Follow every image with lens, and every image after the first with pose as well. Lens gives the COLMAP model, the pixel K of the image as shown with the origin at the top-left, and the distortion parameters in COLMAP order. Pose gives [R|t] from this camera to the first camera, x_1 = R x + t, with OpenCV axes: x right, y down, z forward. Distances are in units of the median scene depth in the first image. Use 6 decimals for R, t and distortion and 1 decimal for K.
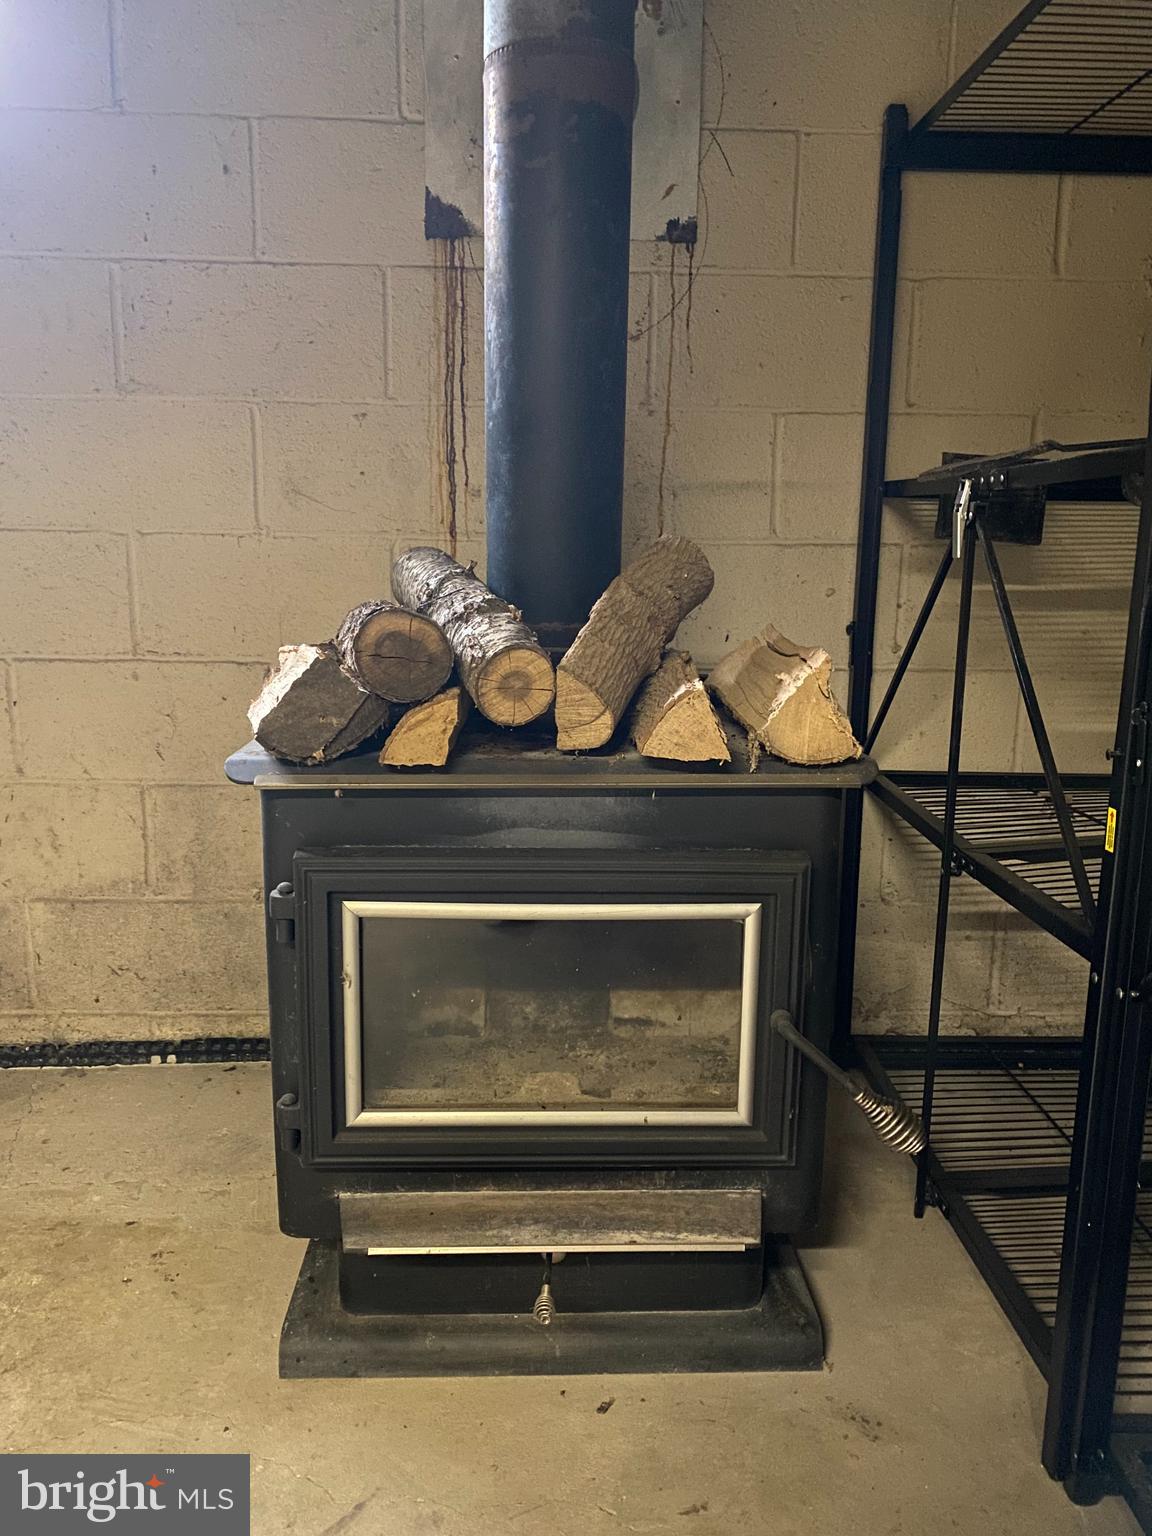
lens RADIAL K [[1157.9, 0, 573.3], [0, 1157.9, 760.9], [0, 0, 1]] dist [0.035244, -0.001457]
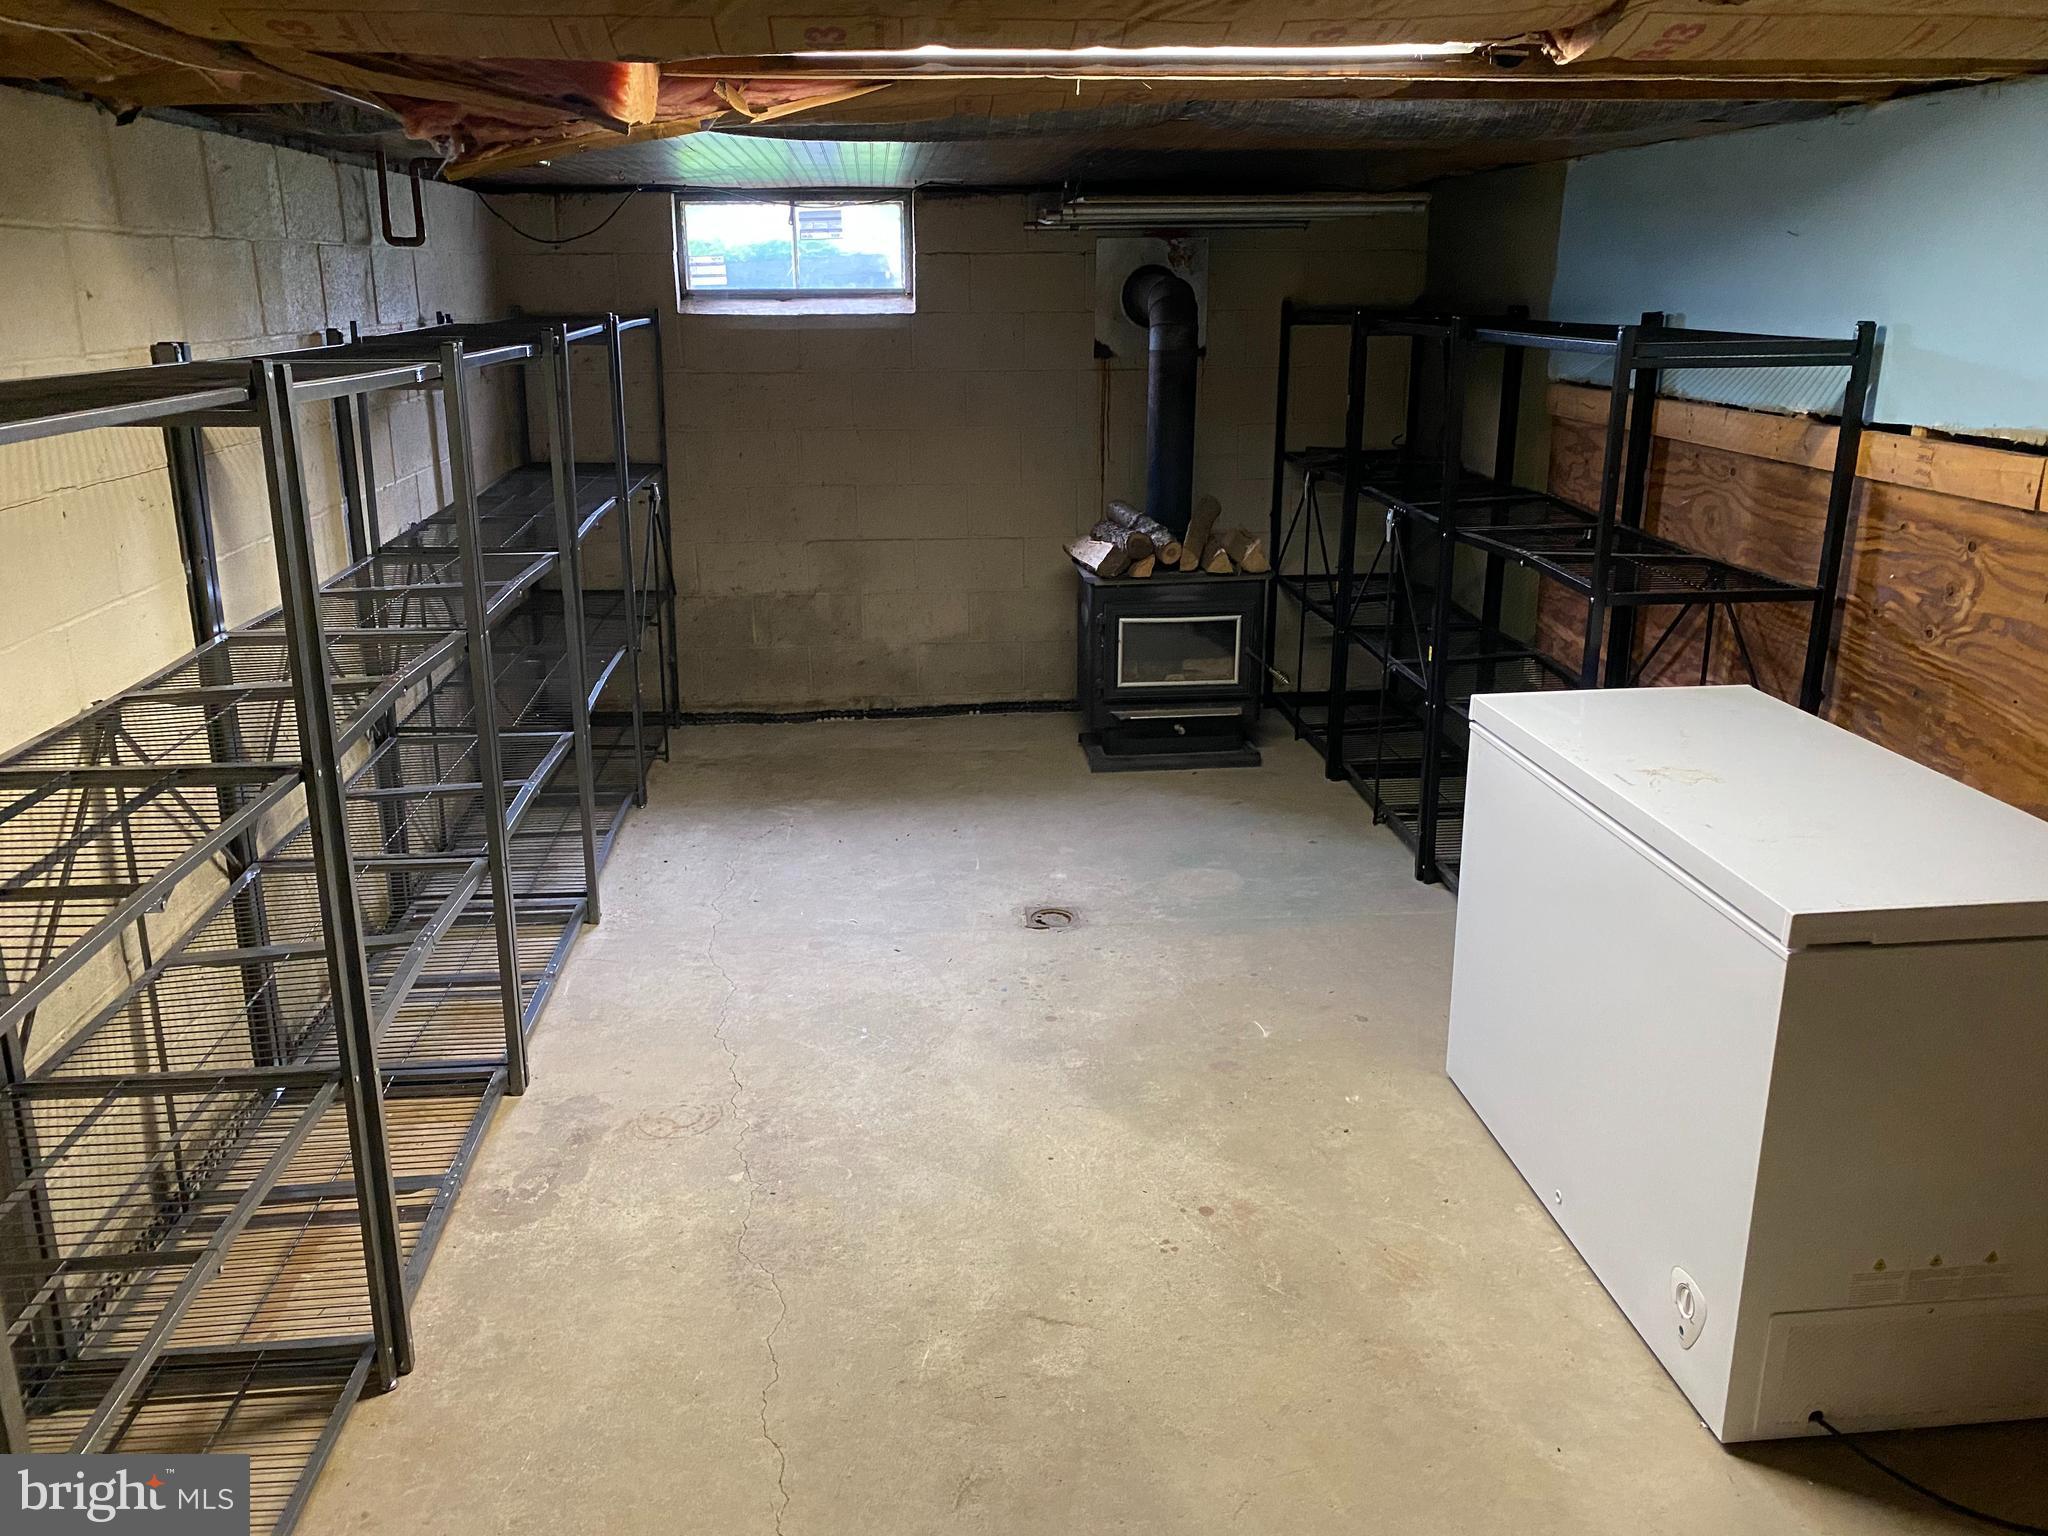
lens RADIAL K [[1543.9, 0, 1019.1], [0, 1543.9, 777.5], [0, 0, 1]] dist [0.035244, -0.001457]
pose [[0.997805, -0.037675, 0.054456, -0.615223], [0.030454, 0.991329, 0.127828, -0.002524], [-0.058800, -0.125889, 0.990300, -2.859296]]
